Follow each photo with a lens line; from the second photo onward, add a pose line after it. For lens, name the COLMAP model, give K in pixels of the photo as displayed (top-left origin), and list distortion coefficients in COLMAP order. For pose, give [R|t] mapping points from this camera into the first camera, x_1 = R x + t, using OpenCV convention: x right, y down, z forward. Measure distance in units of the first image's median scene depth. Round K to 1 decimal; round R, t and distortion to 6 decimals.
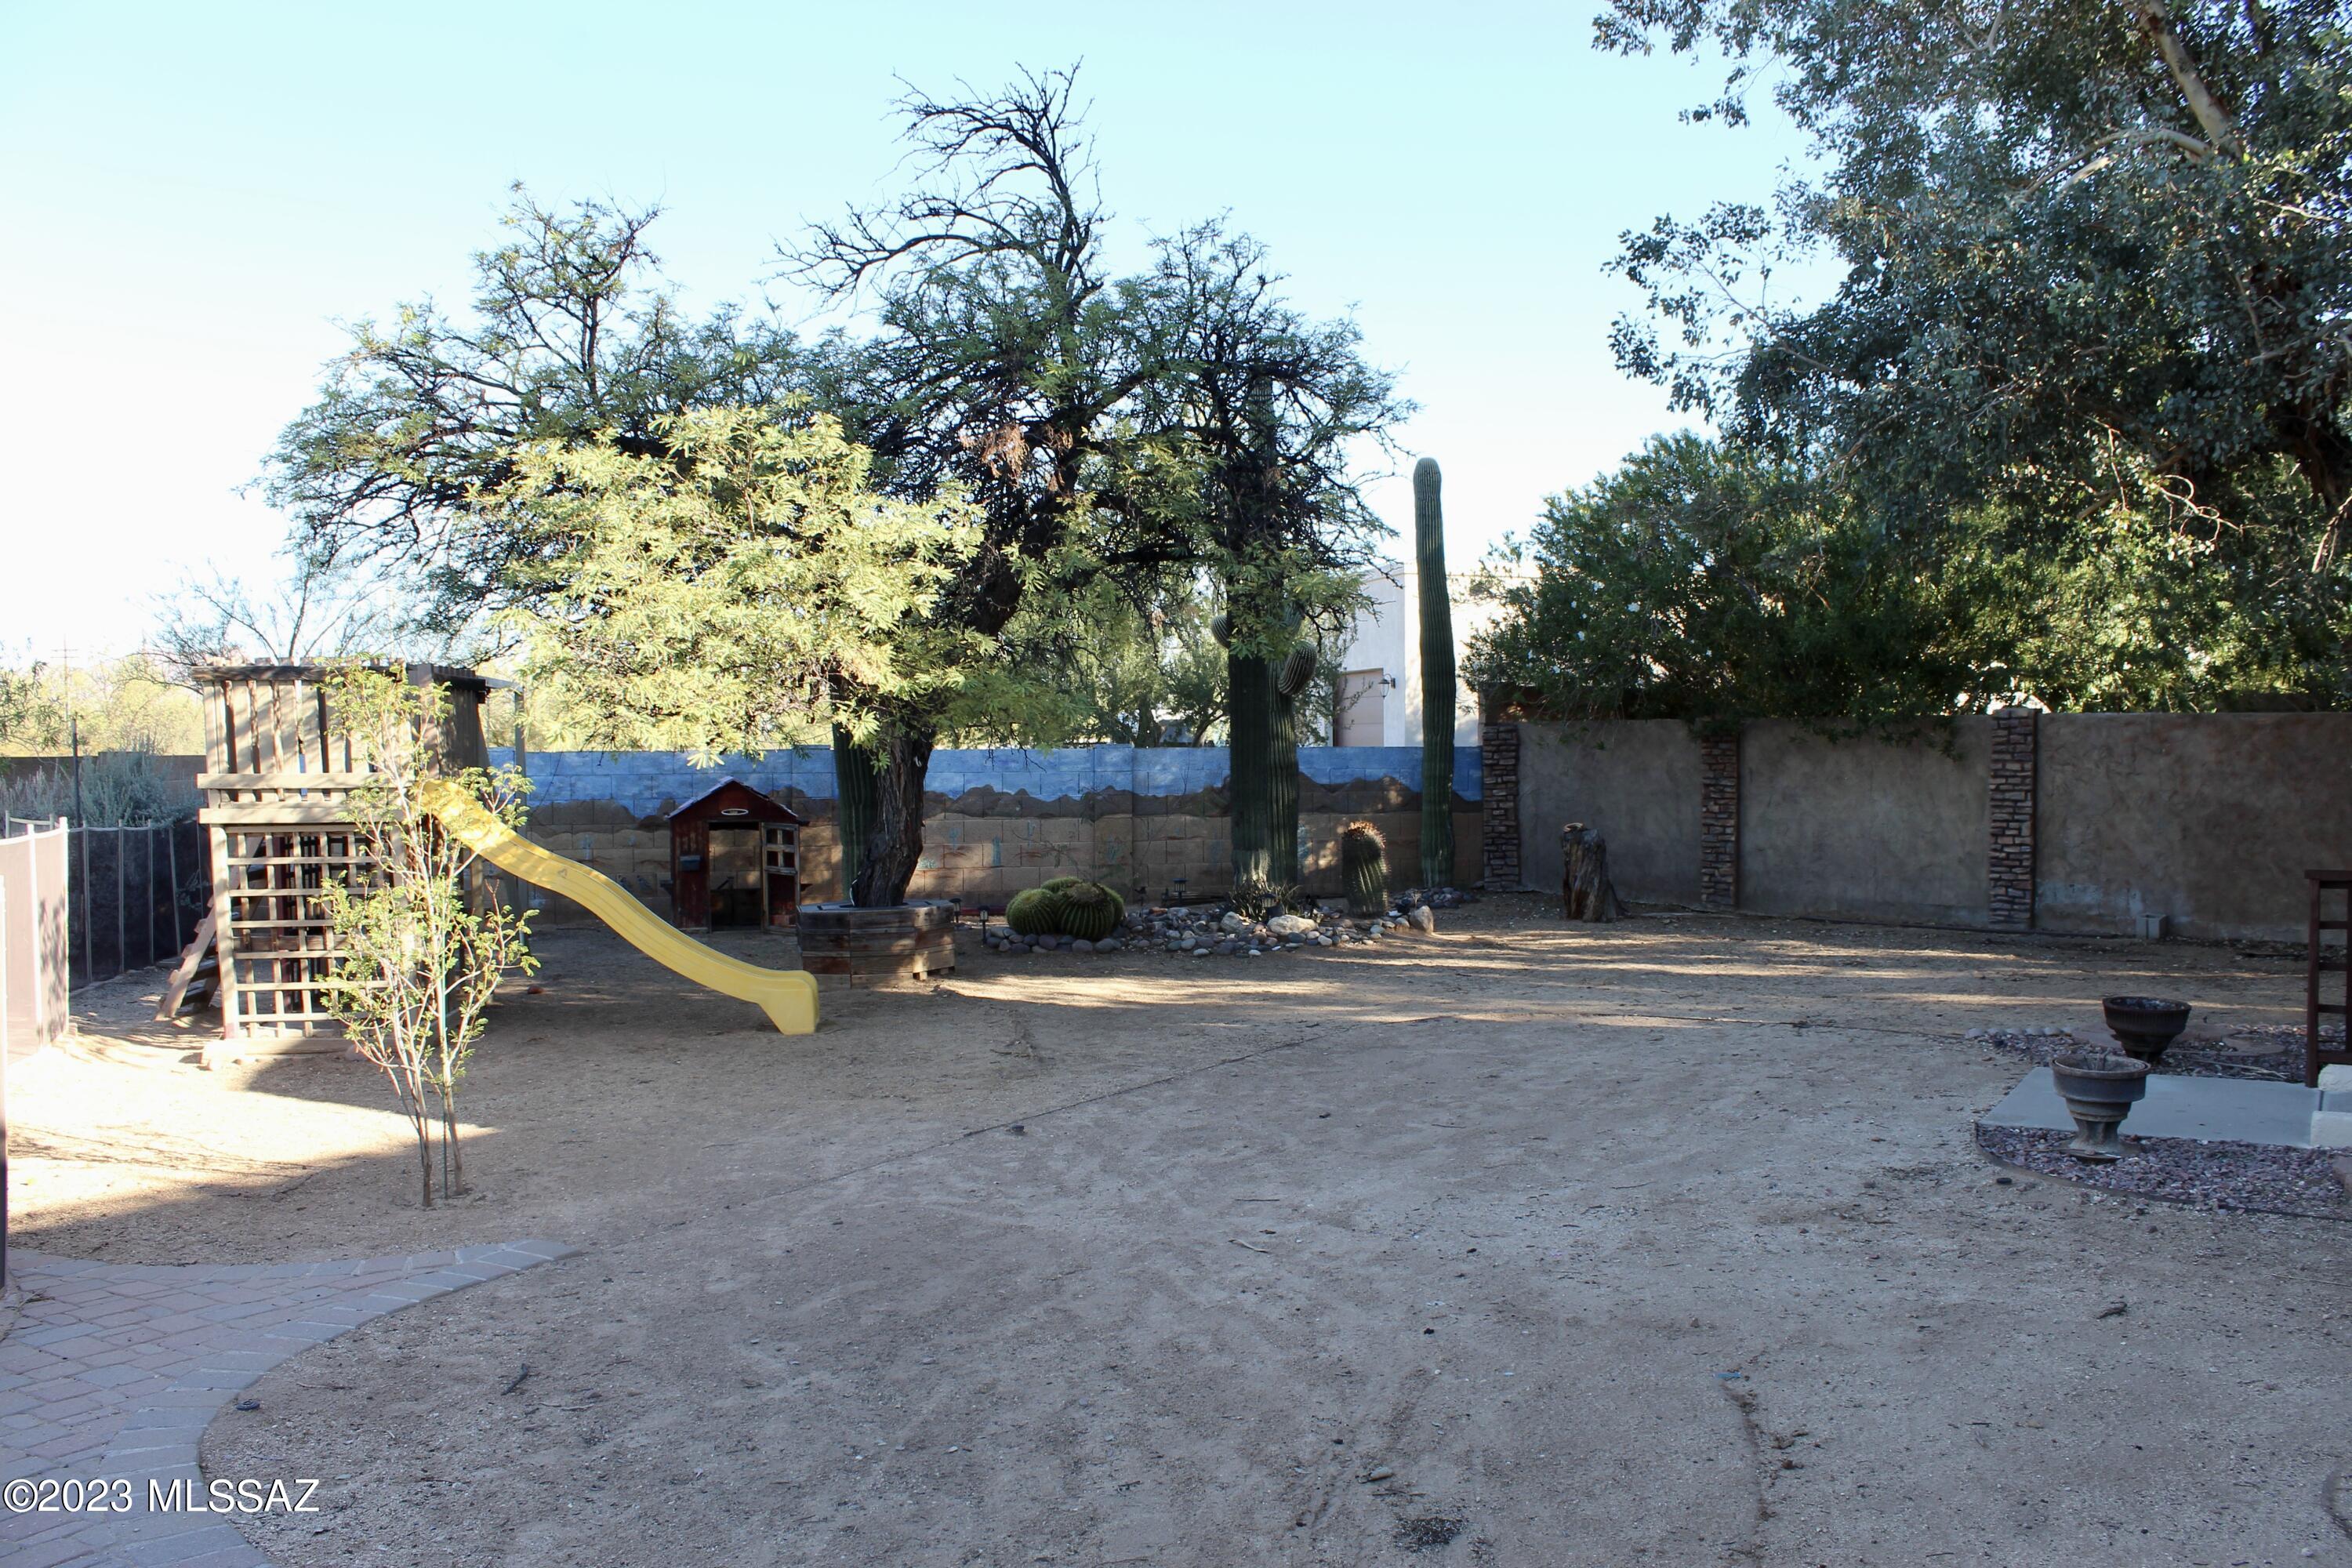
lens RADIAL K [[1950.1, 0, 1176.0], [0, 1950.1, 784.0], [0, 0, 1]] dist [-0.184558, 0.196454]
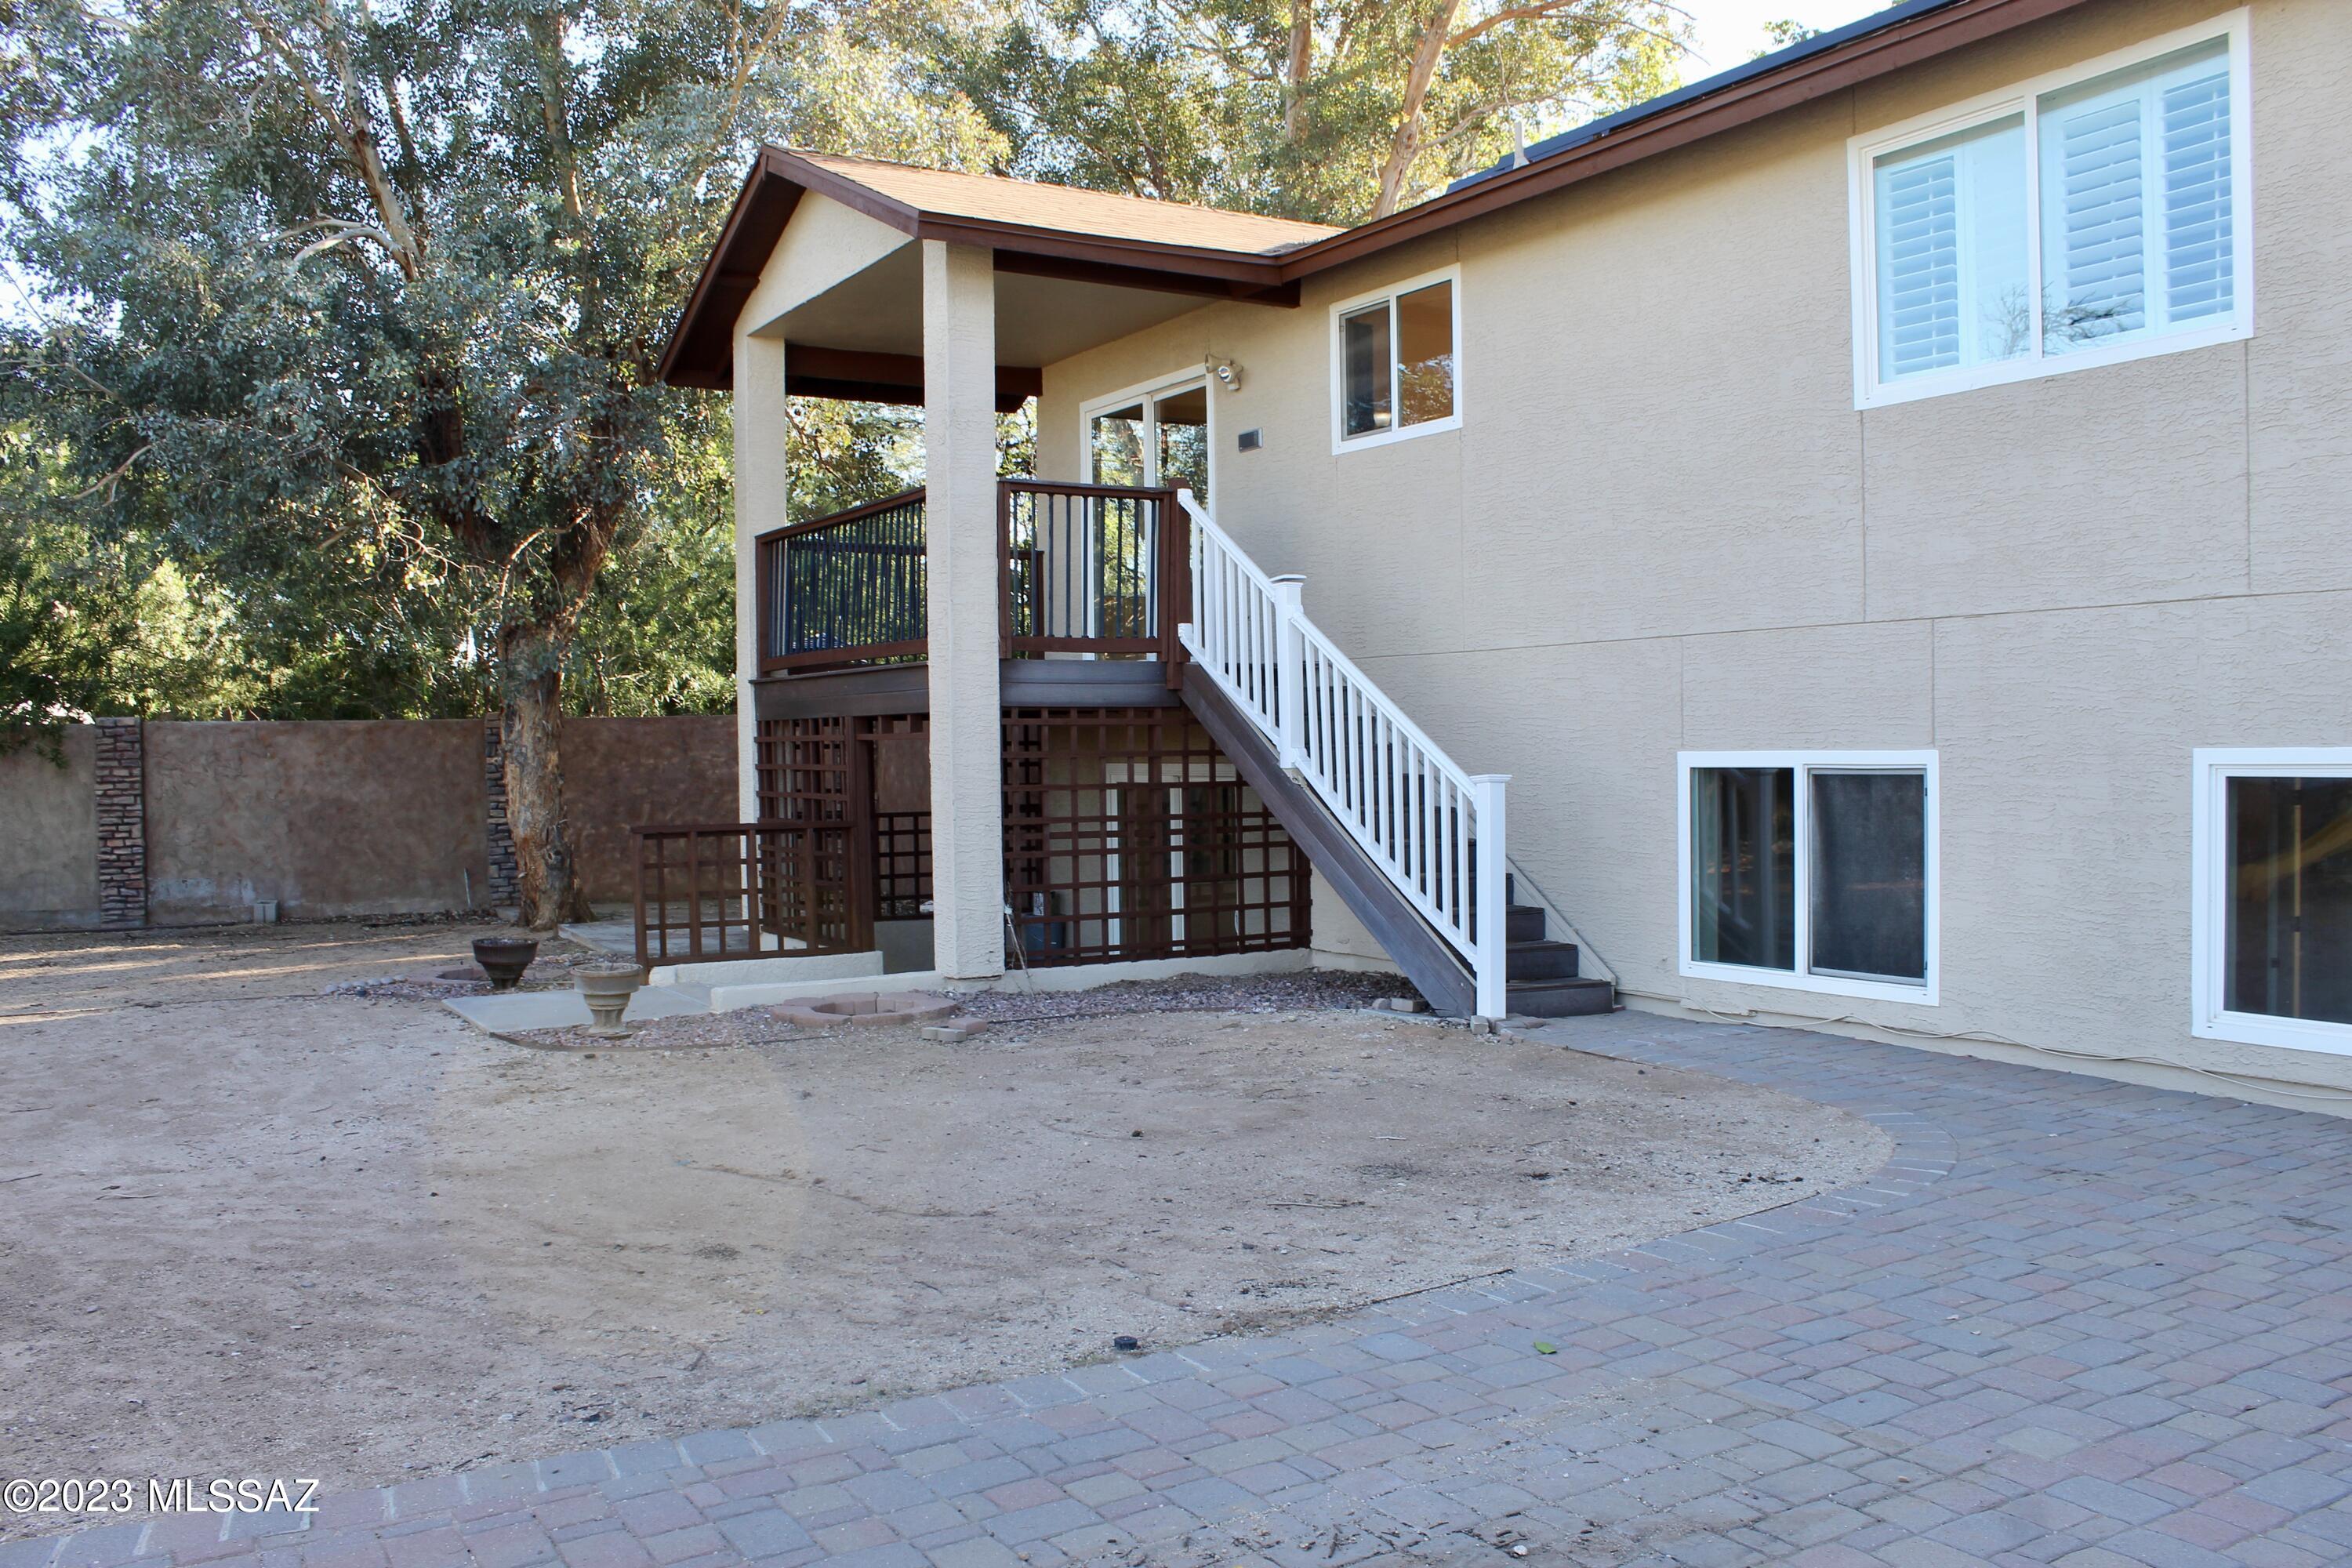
lens RADIAL K [[1950.1, 0, 1176.0], [0, 1950.1, 784.0], [0, 0, 1]] dist [-0.184558, 0.196454]
pose [[0.448660, -0.019609, 0.893487, -0.235734], [0.032049, 0.999469, 0.005841, 0.010246], [-0.893128, 0.026015, 0.449050, 0.007898]]
